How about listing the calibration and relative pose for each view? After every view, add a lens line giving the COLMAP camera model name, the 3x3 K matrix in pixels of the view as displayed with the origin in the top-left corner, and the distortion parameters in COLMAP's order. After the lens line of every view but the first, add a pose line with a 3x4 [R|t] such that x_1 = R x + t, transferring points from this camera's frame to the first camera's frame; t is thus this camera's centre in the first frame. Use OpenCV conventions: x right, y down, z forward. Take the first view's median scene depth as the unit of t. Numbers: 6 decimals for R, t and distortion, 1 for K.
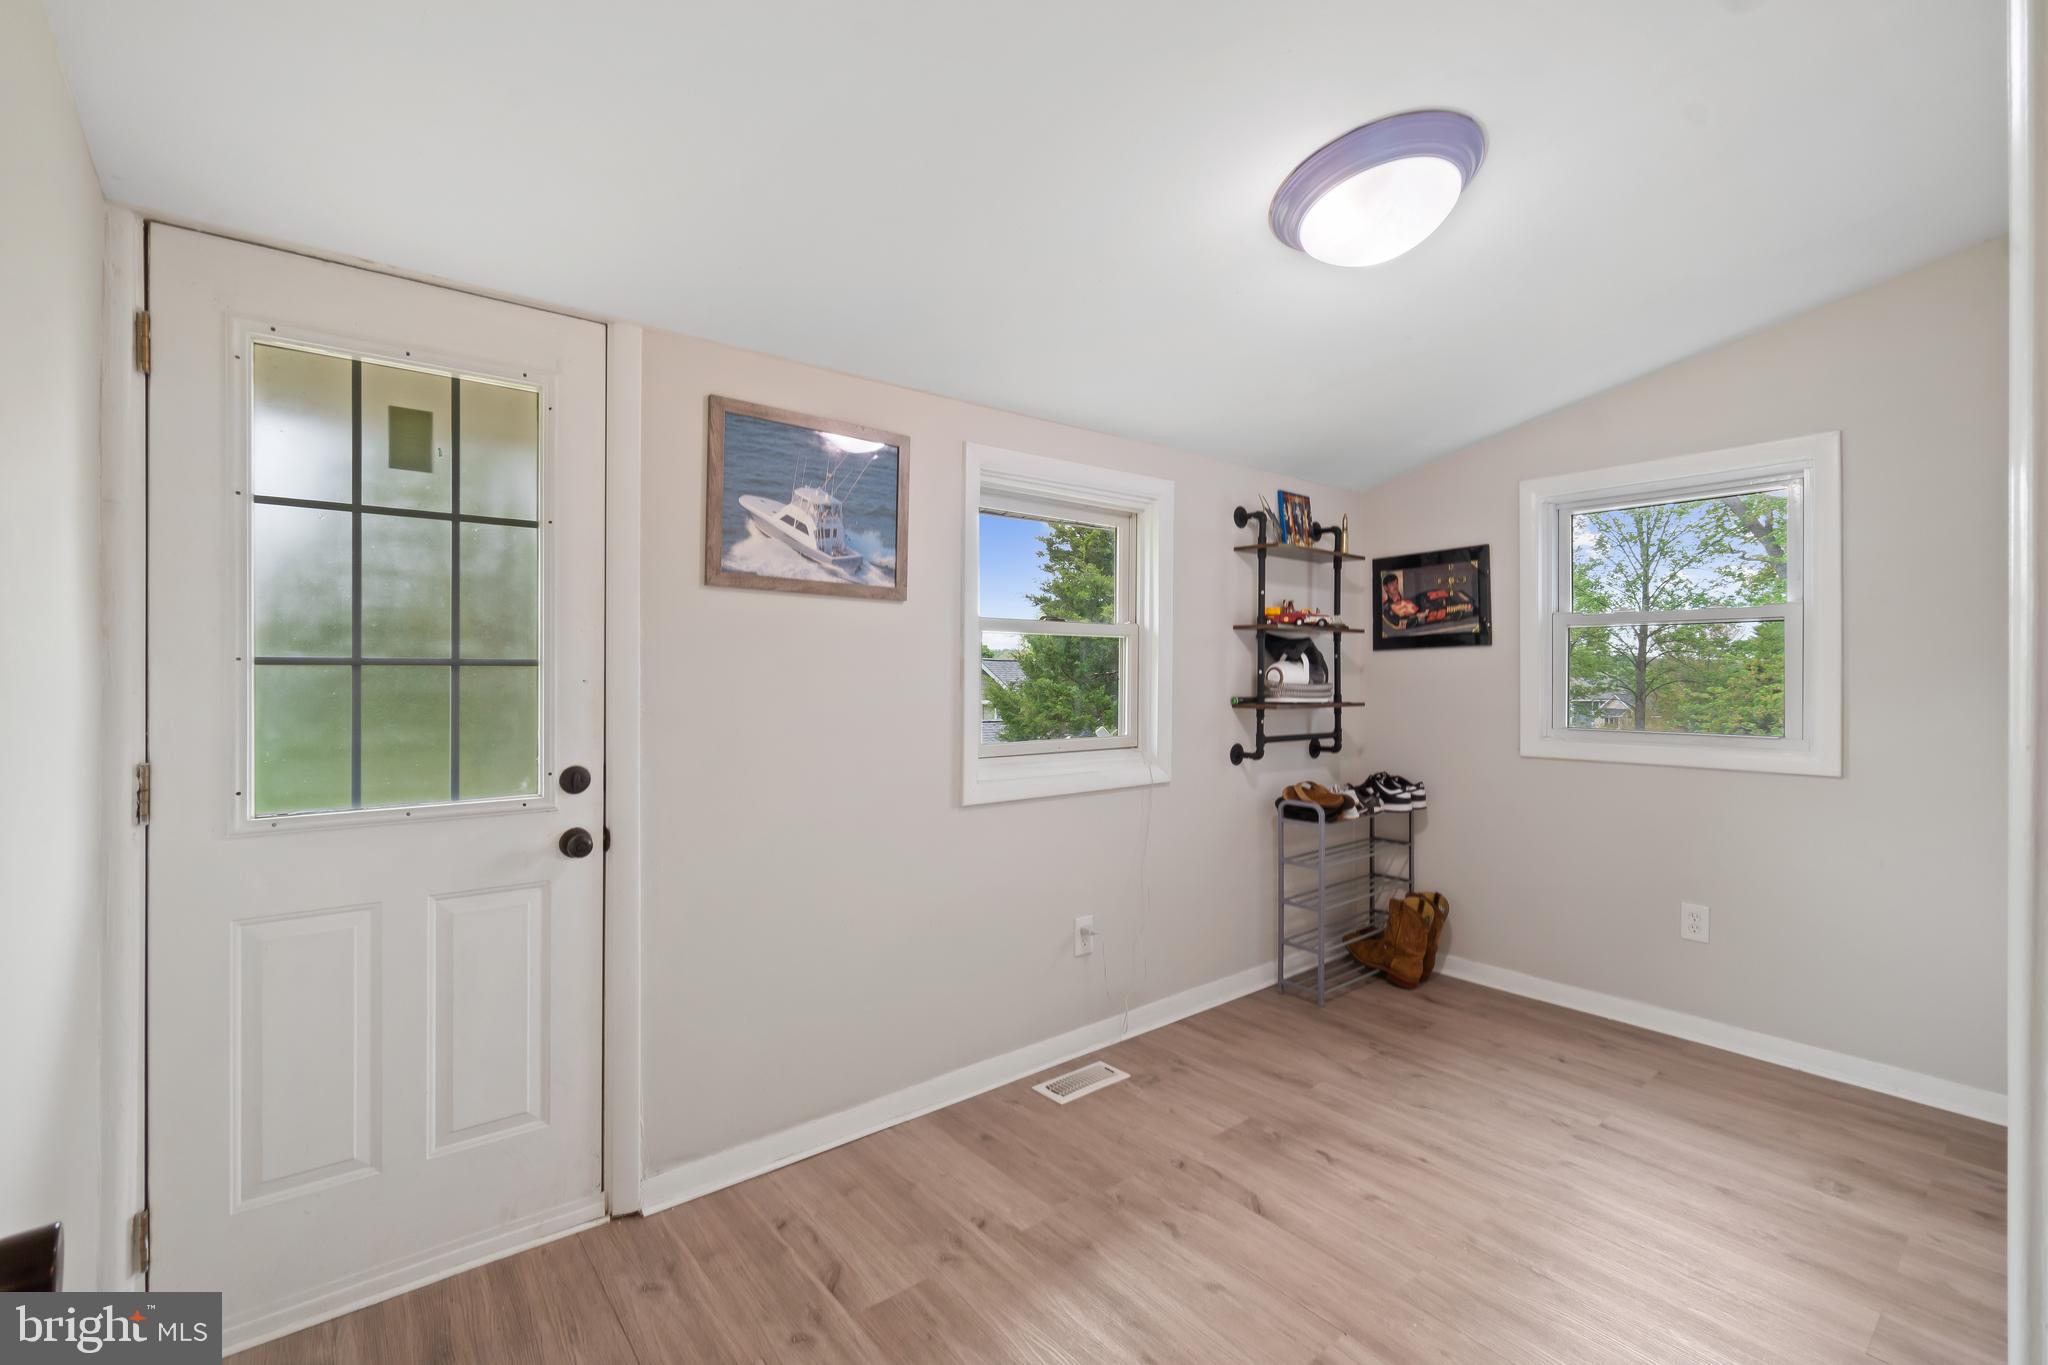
lens RADIAL K [[902.9, 0, 987.2], [0, 902.9, 673.1], [0, 0, 1]] dist [0.001094, 0.000771]
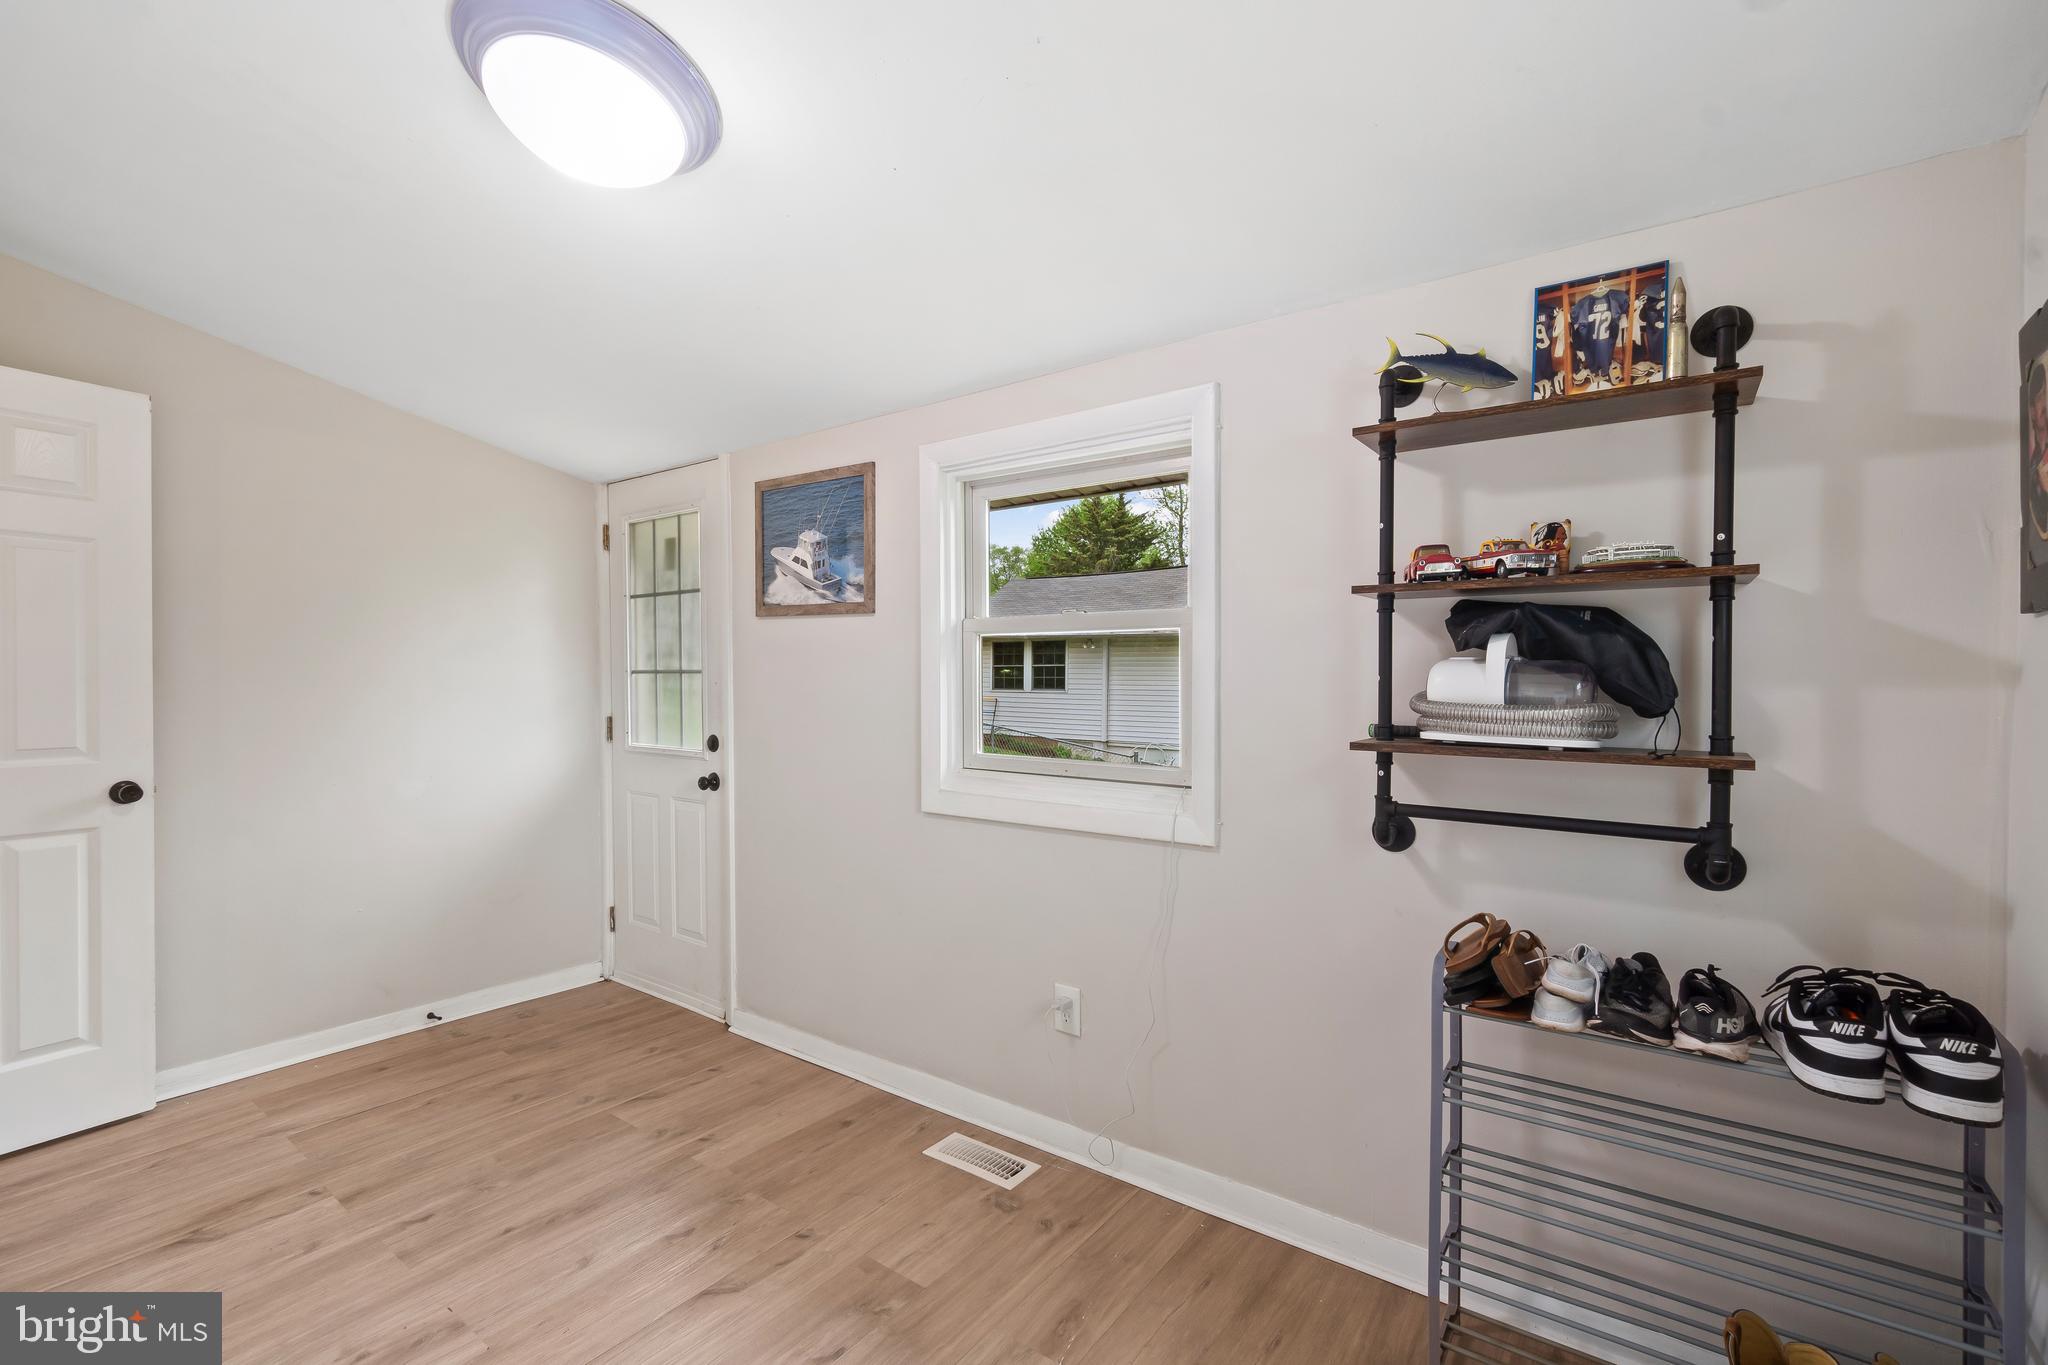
lens RADIAL K [[902.9, 0, 987.2], [0, 902.9, 673.1], [0, 0, 1]] dist [0.001094, 0.000771]
pose [[0.247049, 0.002722, -0.968999, 1.067132], [0.005585, 0.999975, 0.004233, -0.011190], [0.968987, -0.006458, 0.247028, 0.916030]]
